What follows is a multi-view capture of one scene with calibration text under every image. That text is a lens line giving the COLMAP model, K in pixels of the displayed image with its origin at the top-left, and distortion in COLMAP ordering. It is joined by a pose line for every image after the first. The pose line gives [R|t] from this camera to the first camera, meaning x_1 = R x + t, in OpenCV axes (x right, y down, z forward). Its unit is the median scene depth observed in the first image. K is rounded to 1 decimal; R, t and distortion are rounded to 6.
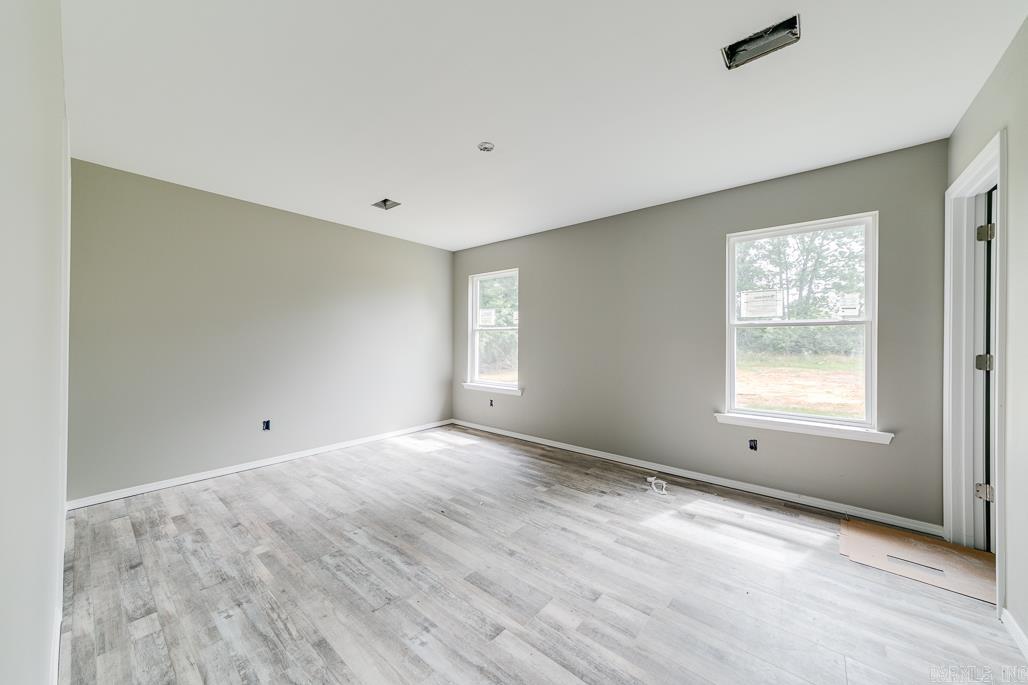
lens RADIAL K [[368.1, 0, 511.7], [0, 368.1, 339.7], [0, 0, 1]] dist [0.000582, 0.000280]
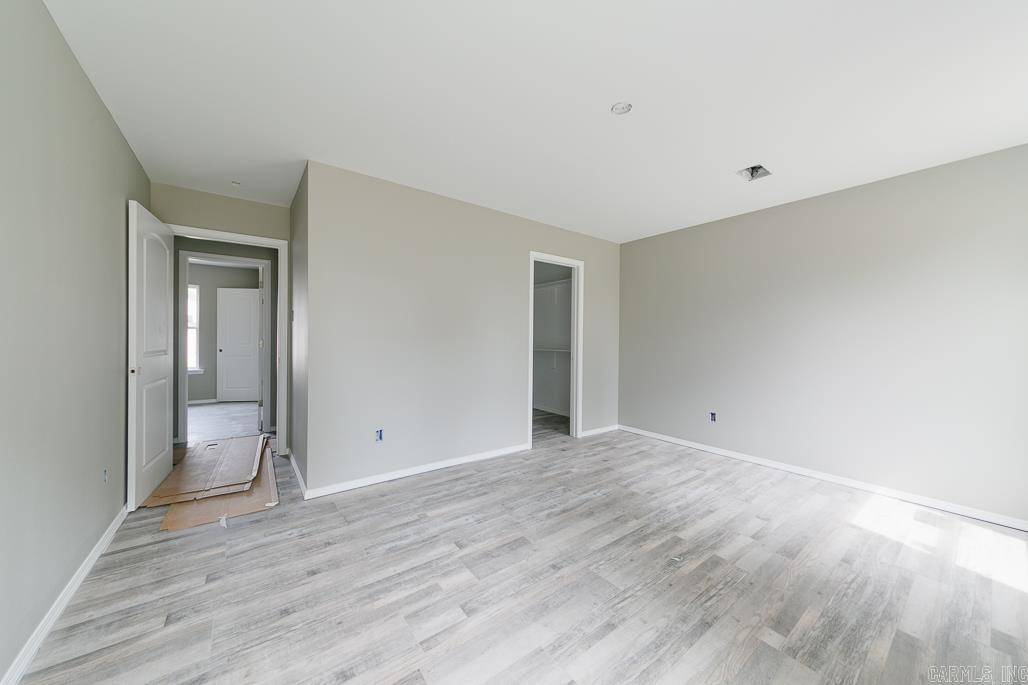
lens RADIAL K [[360.3, 0, 512.3], [0, 360.3, 338.9], [0, 0, 1]] dist [-0.000360, 0.002102]
pose [[-0.226858, -0.004630, -0.973917, 0.832187], [-0.012080, 0.999925, -0.001940, 0.006298], [0.973853, 0.011325, -0.226897, 0.995324]]
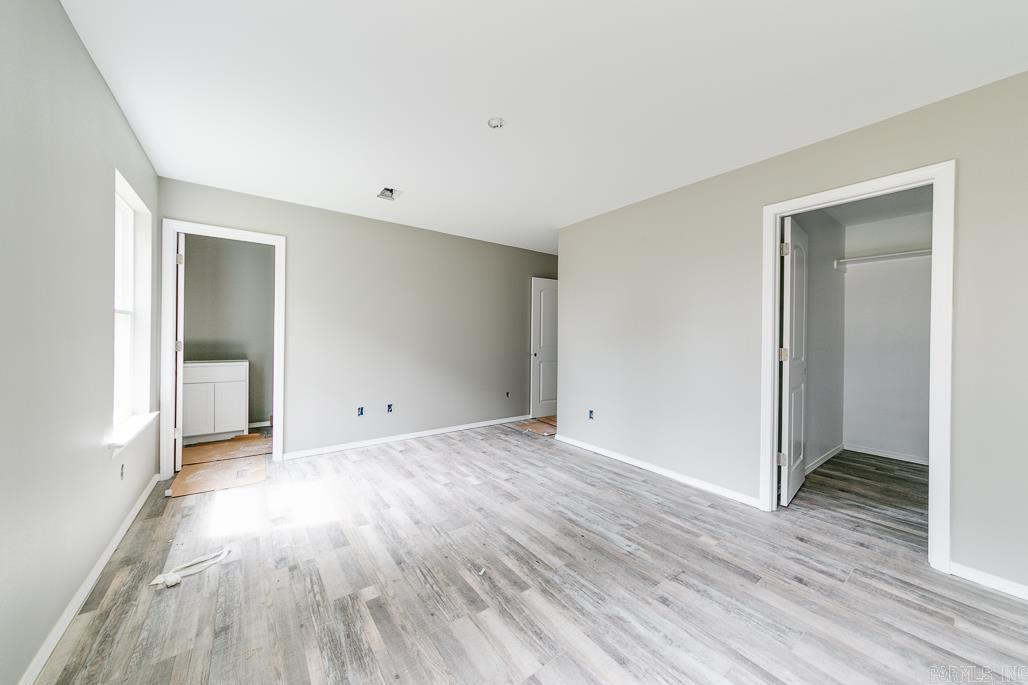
lens RADIAL K [[360.3, 0, 512.3], [0, 360.3, 338.9], [0, 0, 1]] dist [-0.000360, 0.002102]
pose [[-0.973562, -0.018613, 0.227664, -0.334209], [-0.017857, 0.999826, 0.005380, 0.002530], [-0.227725, 0.001173, -0.973725, 1.950913]]
